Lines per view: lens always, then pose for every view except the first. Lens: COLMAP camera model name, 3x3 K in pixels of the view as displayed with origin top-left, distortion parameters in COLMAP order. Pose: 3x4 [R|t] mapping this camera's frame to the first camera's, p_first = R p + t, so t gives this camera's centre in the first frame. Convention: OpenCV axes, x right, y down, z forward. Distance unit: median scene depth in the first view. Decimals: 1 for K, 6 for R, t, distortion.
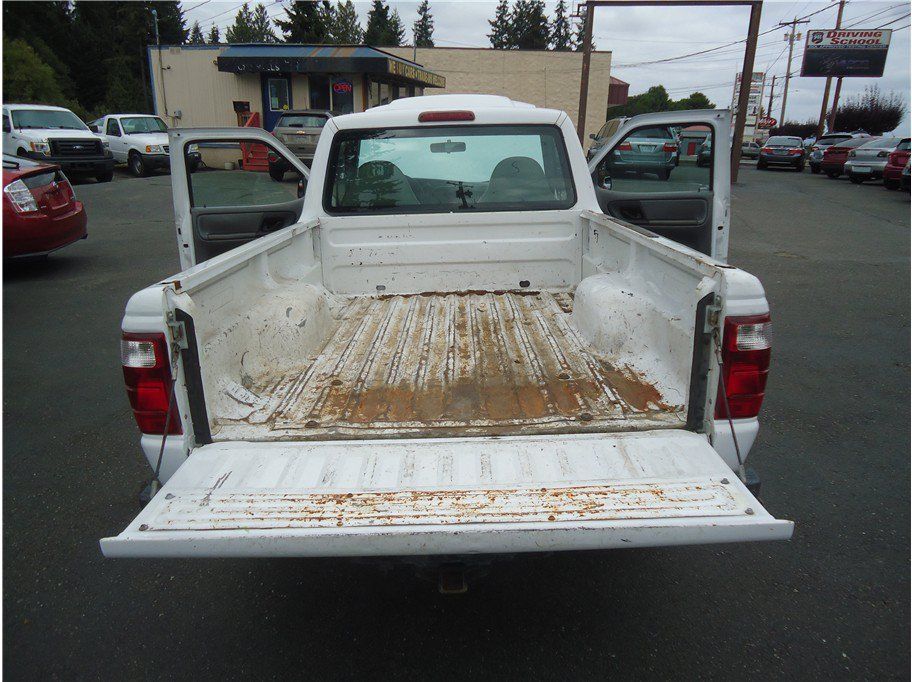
lens RADIAL K [[654.9, 0, 460.1], [0, 654.9, 340.6], [0, 0, 1]] dist [-0.011339, 0.002205]
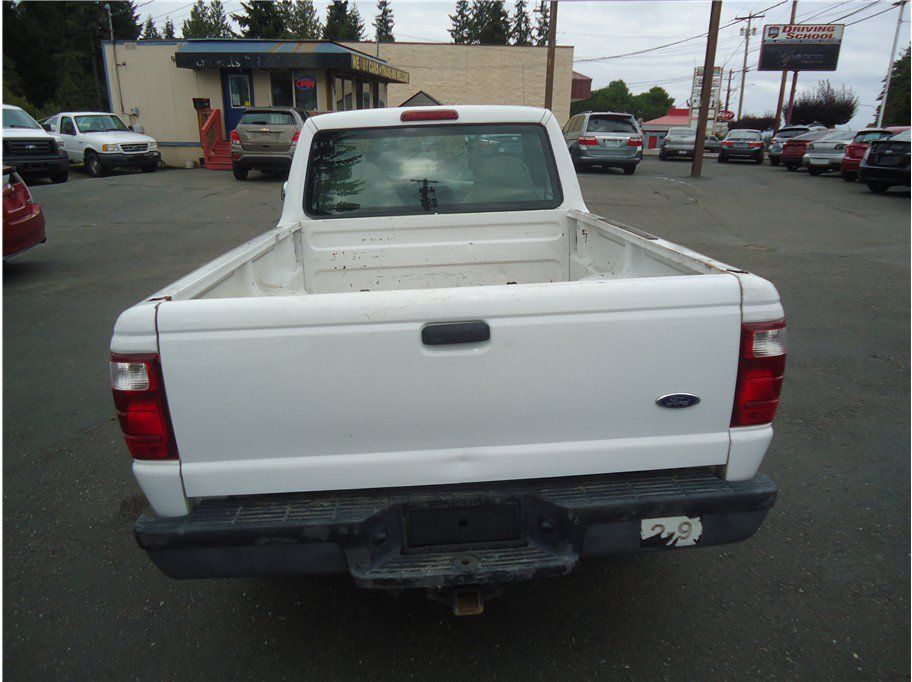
lens RADIAL K [[654.9, 0, 459.6], [0, 654.9, 340.3], [0, 0, 1]] dist [-0.011339, 0.002205]
pose [[0.998525, -0.023151, 0.049121, -0.005384], [0.022840, 0.999715, 0.006874, -0.002193], [-0.049266, -0.005742, 0.998769, 0.003453]]
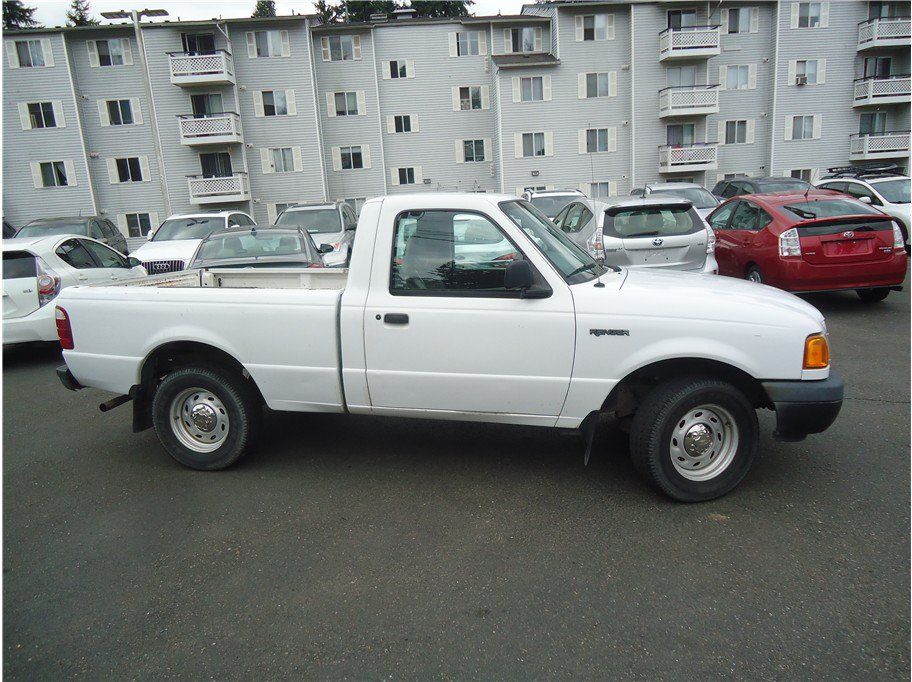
lens RADIAL K [[654.9, 0, 459.0], [0, 654.9, 343.1], [0, 0, 1]] dist [-0.011339, 0.002205]
pose [[-0.240202, 0.217453, -0.946053, 0.212193], [-0.240244, 0.930951, 0.274979, -0.081742], [0.940524, 0.293334, -0.171375, 0.245529]]
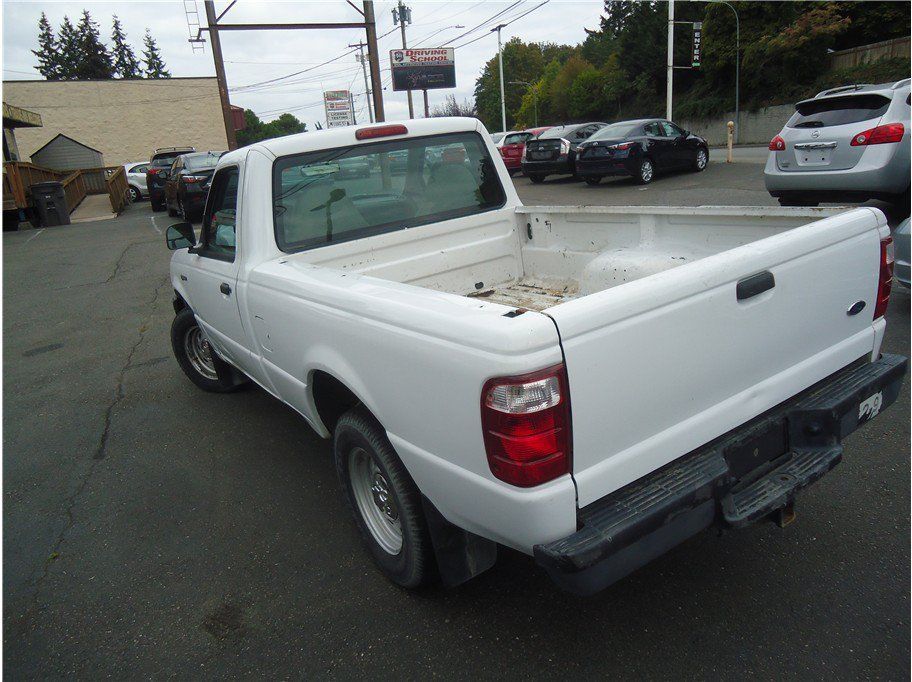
lens RADIAL K [[654.9, 0, 458.1], [0, 654.9, 339.1], [0, 0, 1]] dist [-0.011339, 0.002205]
pose [[0.831546, -0.241247, 0.500330, -0.083218], [0.258064, 0.965434, 0.036607, -0.009264], [-0.491867, 0.098677, 0.865060, 0.023877]]
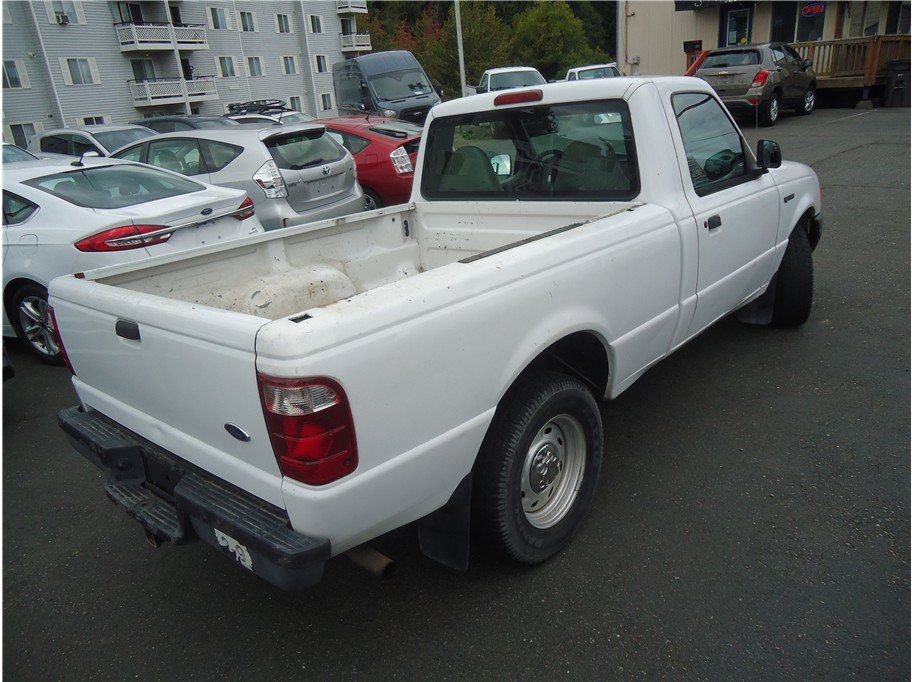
lens RADIAL K [[654.9, 0, 462.0], [0, 654.9, 340.8], [0, 0, 1]] dist [-0.011339, 0.002205]
pose [[0.748283, 0.167743, -0.641822, 0.099888], [-0.108883, 0.985437, 0.130605, -0.019357], [0.654384, -0.027846, 0.755650, 0.039113]]
